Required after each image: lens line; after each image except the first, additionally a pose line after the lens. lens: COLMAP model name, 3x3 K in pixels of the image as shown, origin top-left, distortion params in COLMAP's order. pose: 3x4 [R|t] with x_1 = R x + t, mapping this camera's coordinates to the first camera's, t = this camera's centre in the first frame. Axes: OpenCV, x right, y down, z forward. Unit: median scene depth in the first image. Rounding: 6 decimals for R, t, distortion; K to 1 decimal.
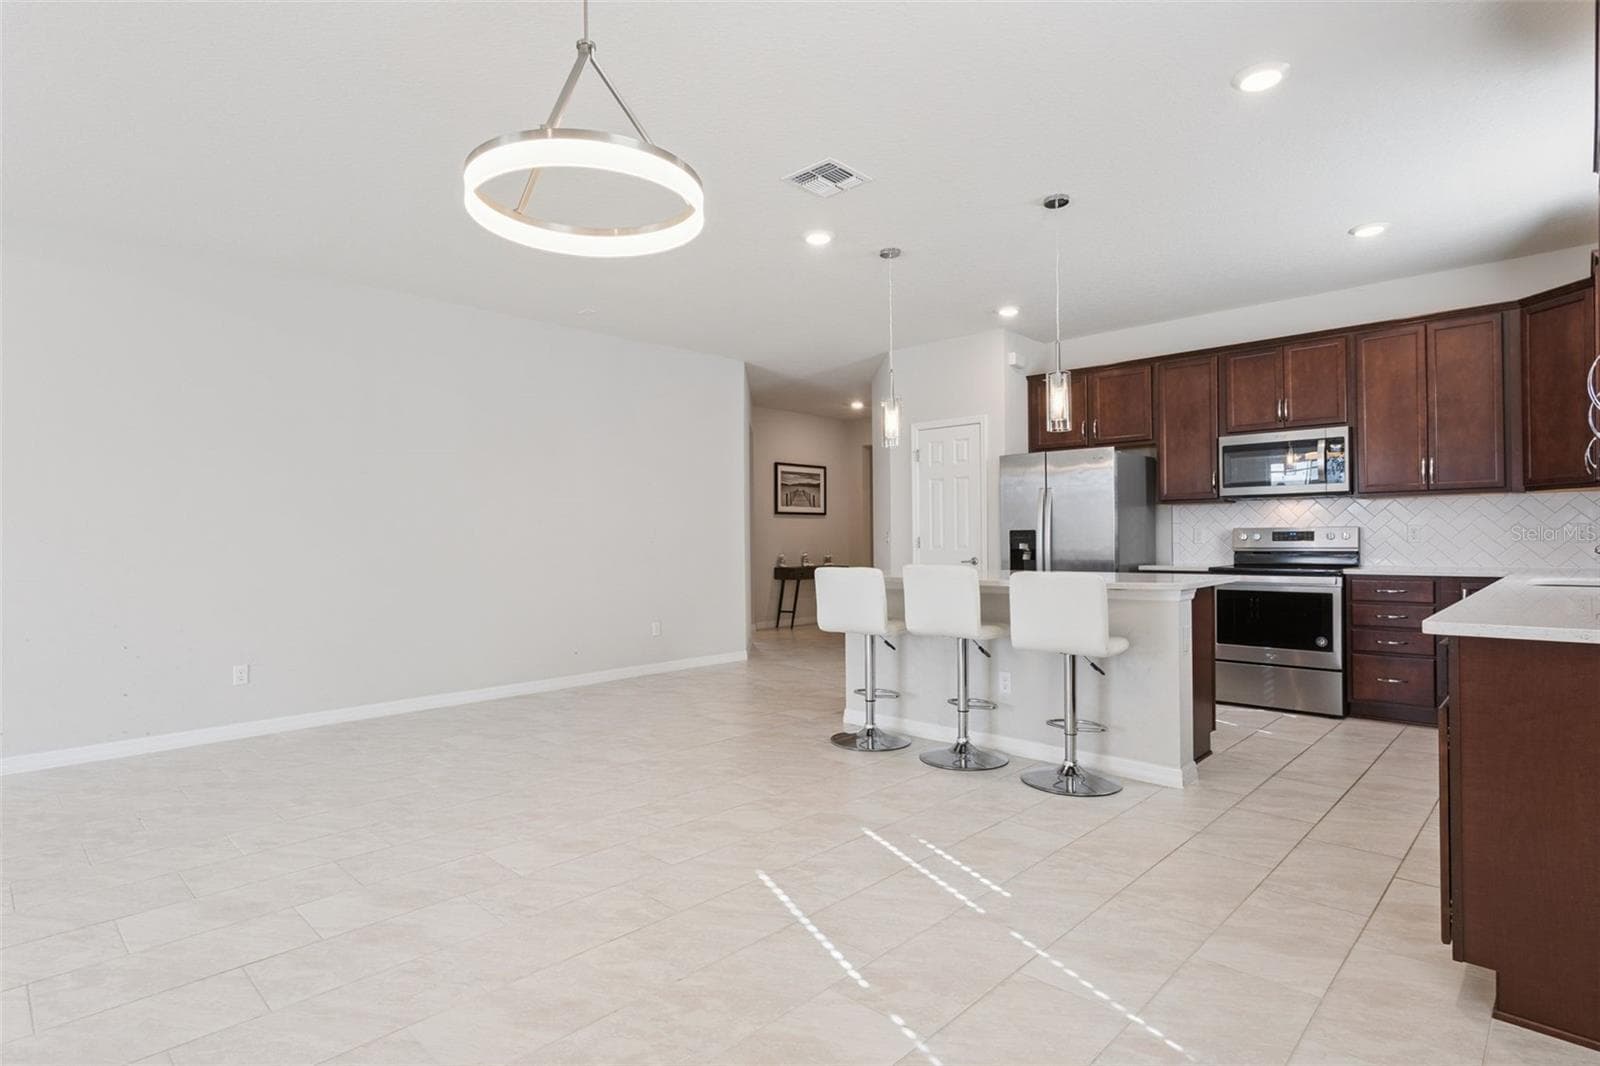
lens RADIAL K [[821.1, 0, 798.9], [0, 821.1, 538.9], [0, 0, 1]] dist [0.002319, 0.003166]
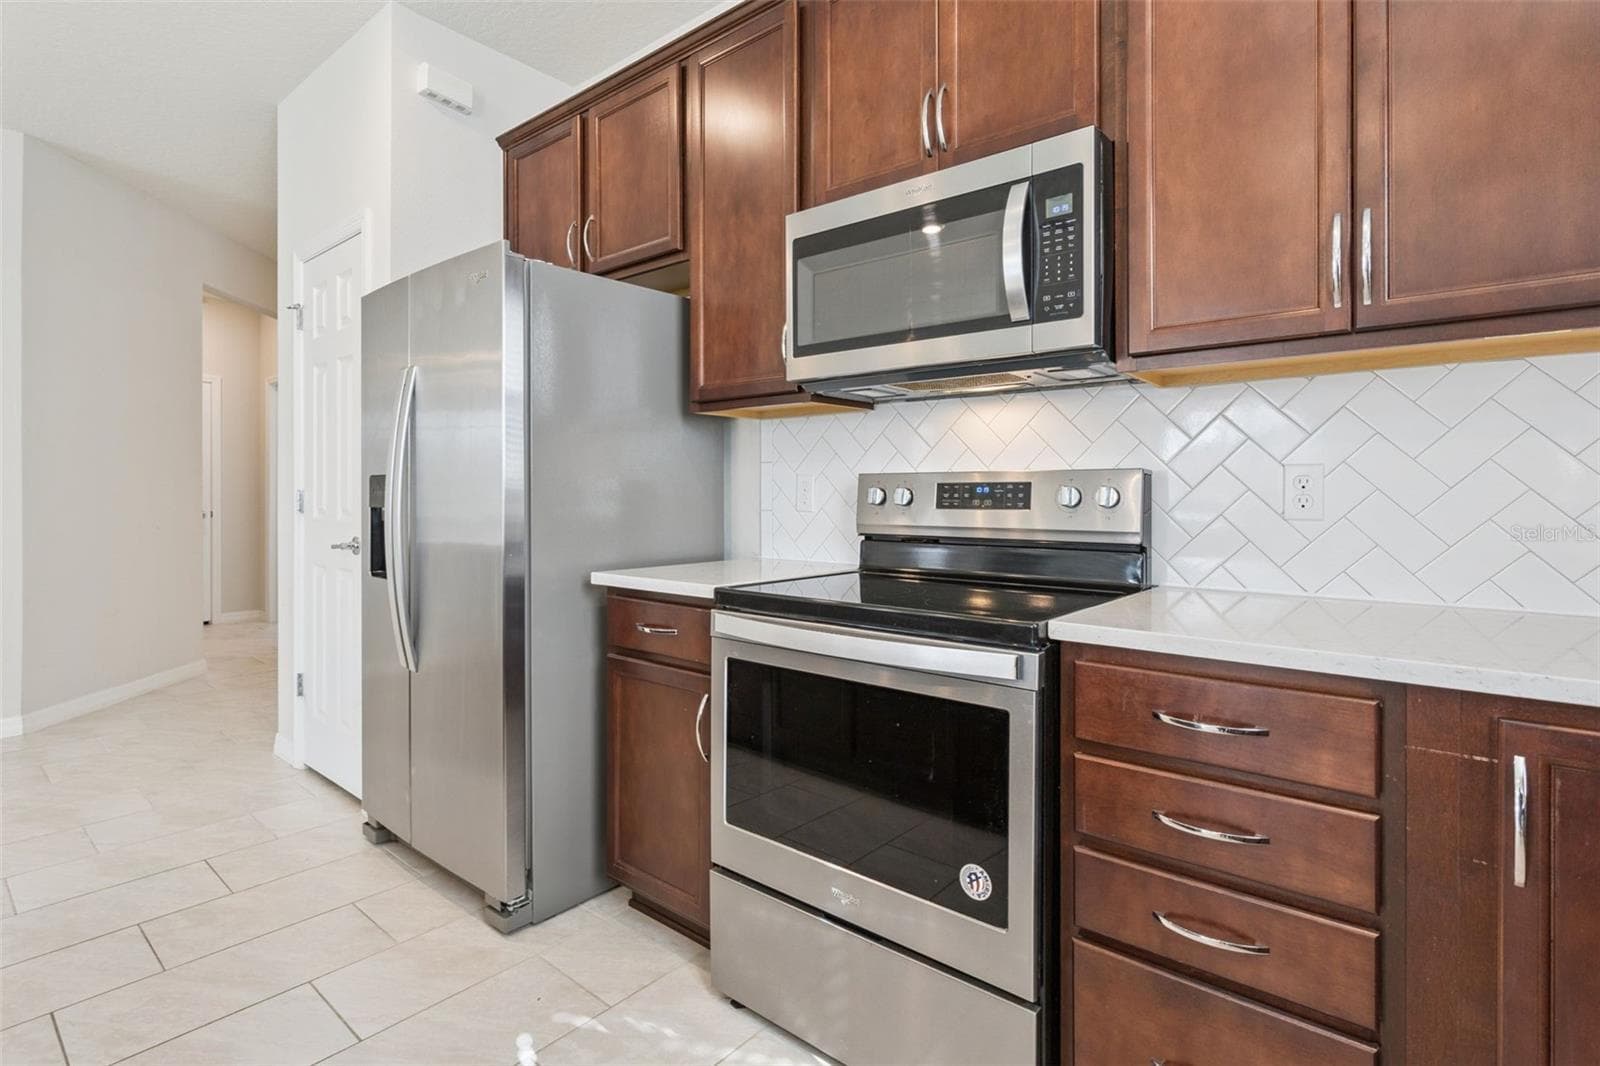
lens RADIAL K [[777.0, 0, 804.0], [0, 777.0, 492.7], [0, 0, 1]] dist [-0.002253, 0.001435]
pose [[0.998177, 0.011915, 0.059159, 0.540804], [-0.011853, 0.999929, -0.001399, -0.003828], [-0.059172, 0.000696, 0.998248, 0.717358]]
